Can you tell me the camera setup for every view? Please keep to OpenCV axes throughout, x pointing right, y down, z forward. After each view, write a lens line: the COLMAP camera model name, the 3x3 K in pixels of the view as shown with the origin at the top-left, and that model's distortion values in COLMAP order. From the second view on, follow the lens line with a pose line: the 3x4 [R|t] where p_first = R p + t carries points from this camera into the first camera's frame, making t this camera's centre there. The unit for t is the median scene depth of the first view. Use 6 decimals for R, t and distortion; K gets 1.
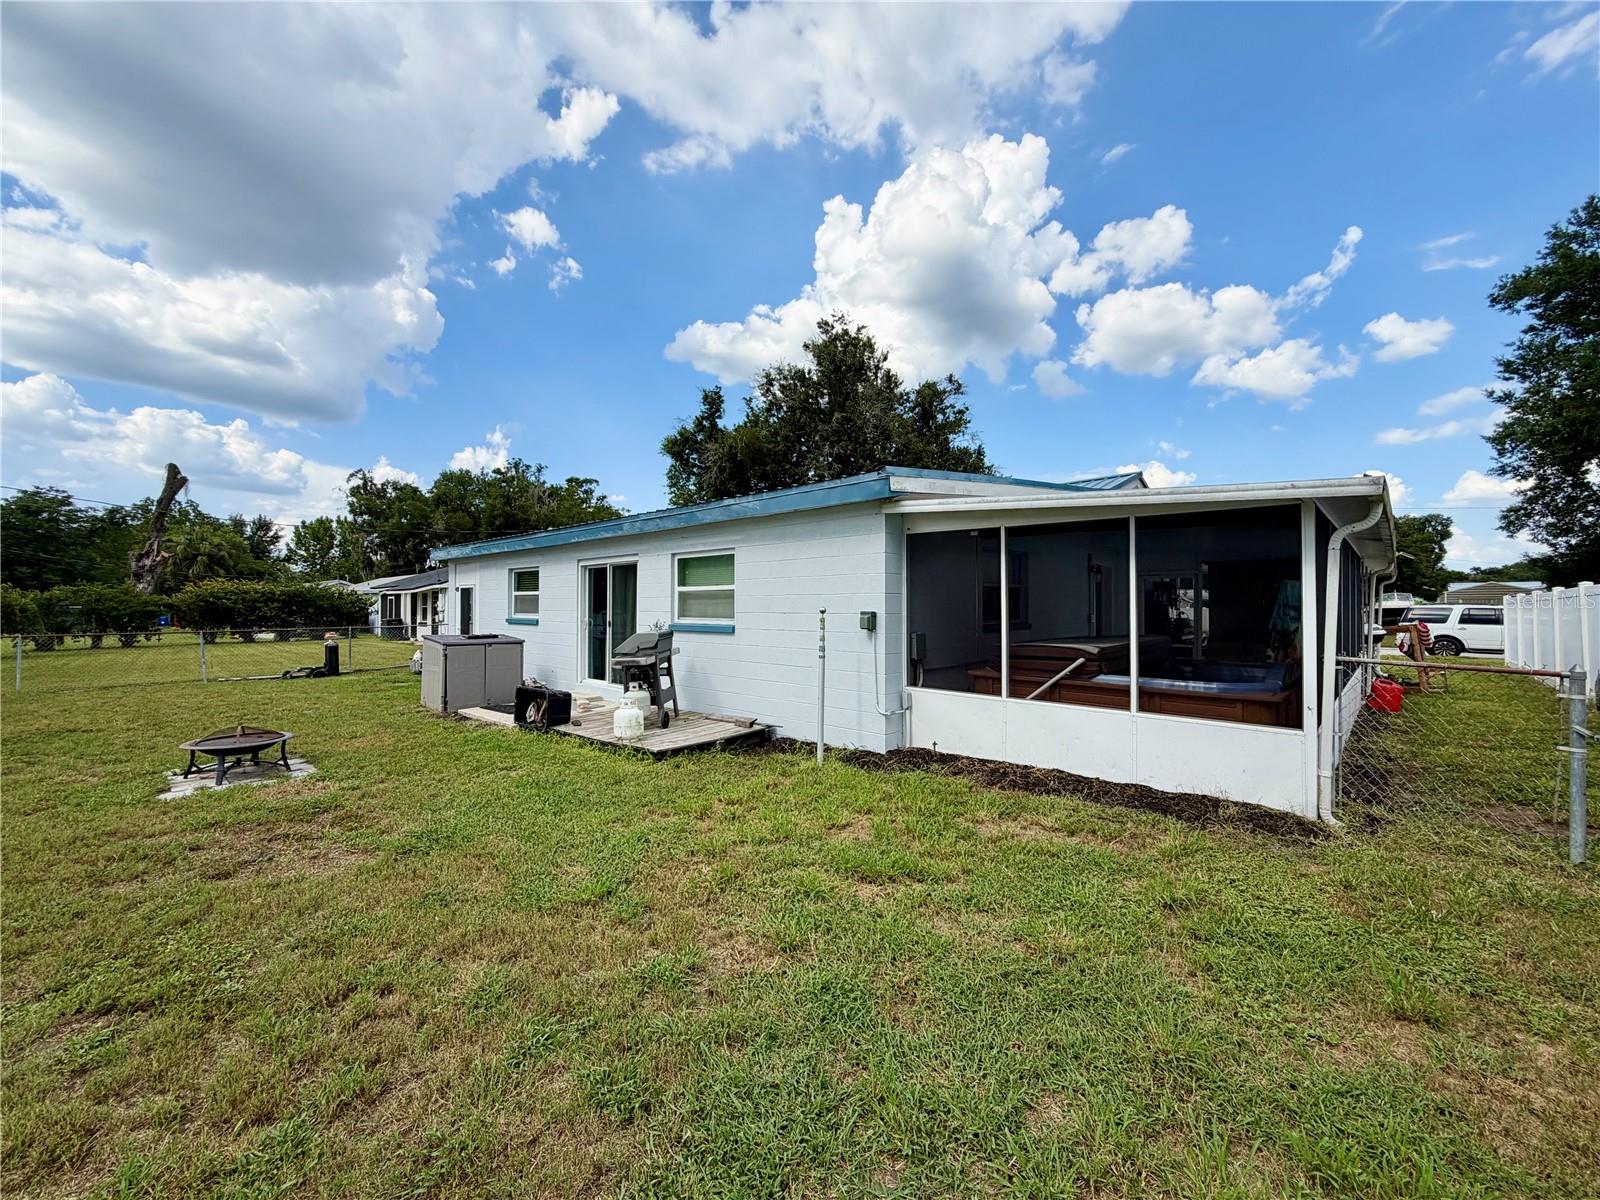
lens RADIAL K [[635.1, 0, 799.2], [0, 635.1, 597.7], [0, 0, 1]] dist [0.001629, -0.000019]
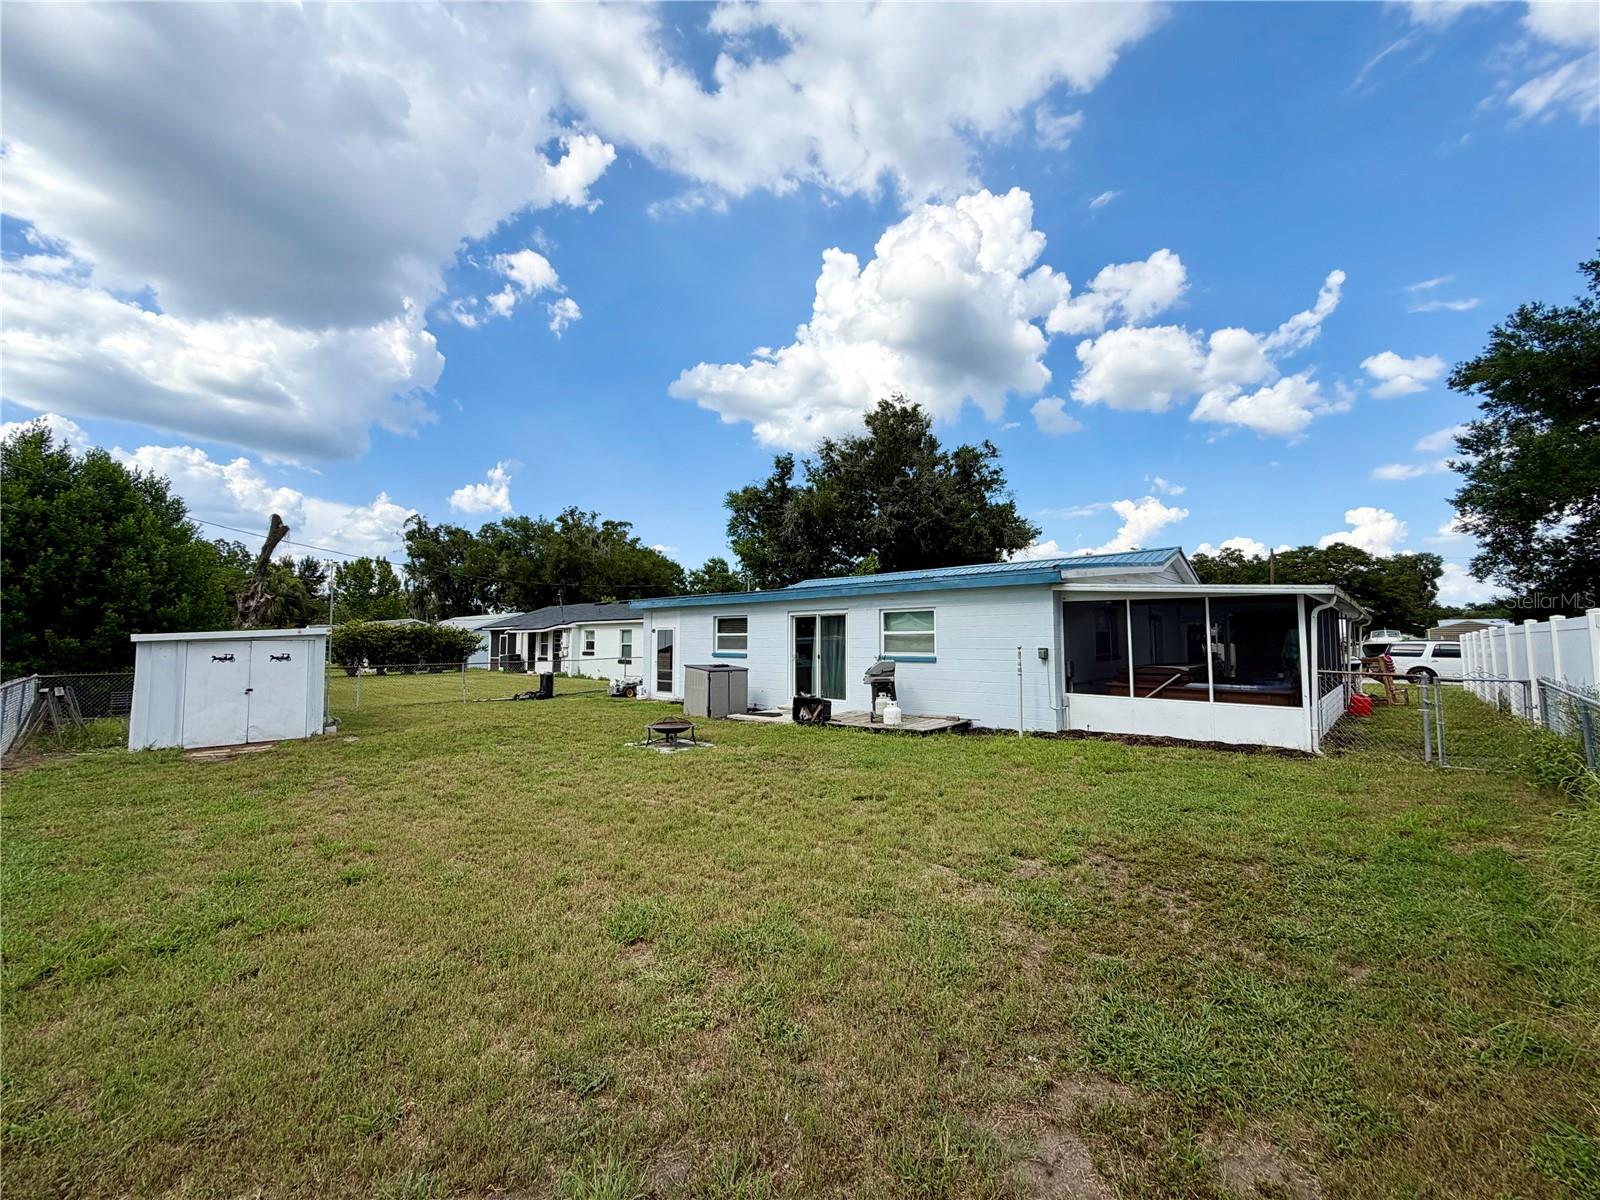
lens RADIAL K [[635.1, 0, 798.3], [0, 635.1, 603.9], [0, 0, 1]] dist [0.001629, -0.000019]
pose [[0.999999, -0.001396, 0.000602, -0.109364], [0.001423, 0.998920, -0.046434, -0.003664], [-0.000536, 0.046435, 0.998921, -0.139440]]
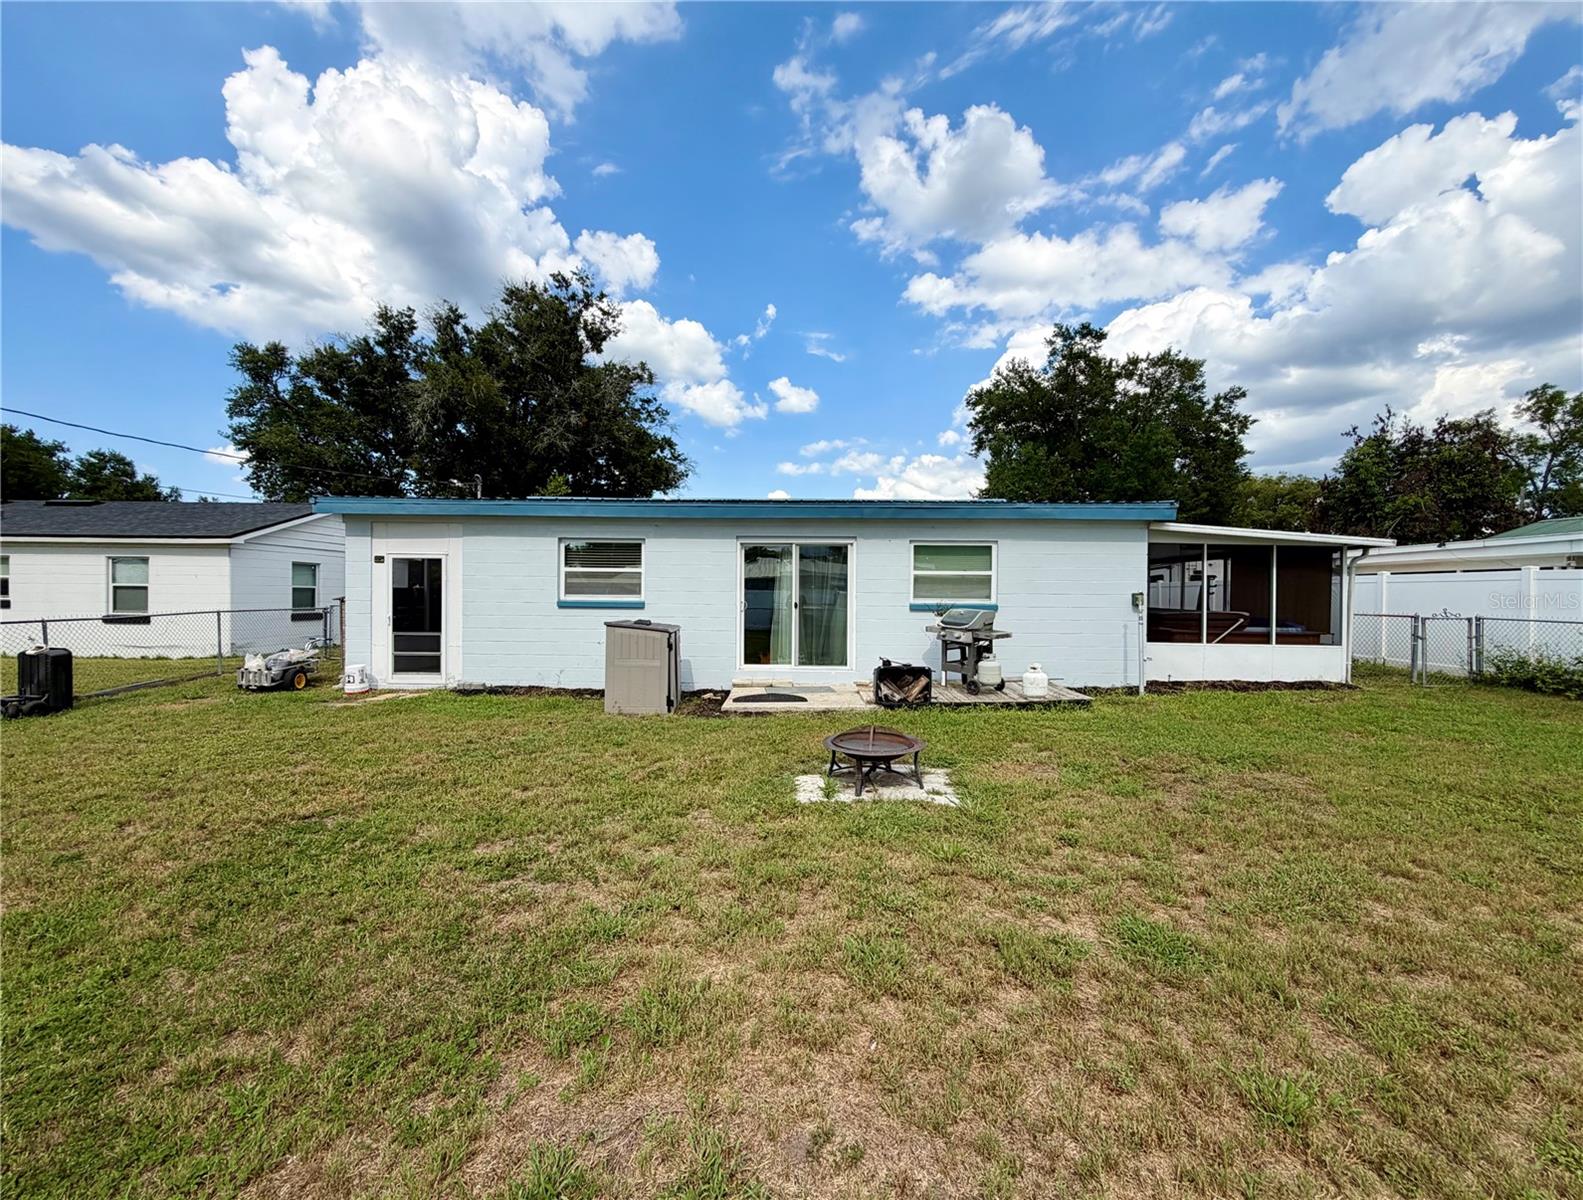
lens RADIAL K [[635.2, 0, 784.0], [0, 635.2, 585.7], [0, 0, 1]] dist [-0.002387, -0.000145]
pose [[0.730543, 0.012382, 0.682754, -0.309127], [-0.017145, 0.999853, 0.000211, 0.003583], [-0.682651, -0.011860, 0.730648, 0.096539]]
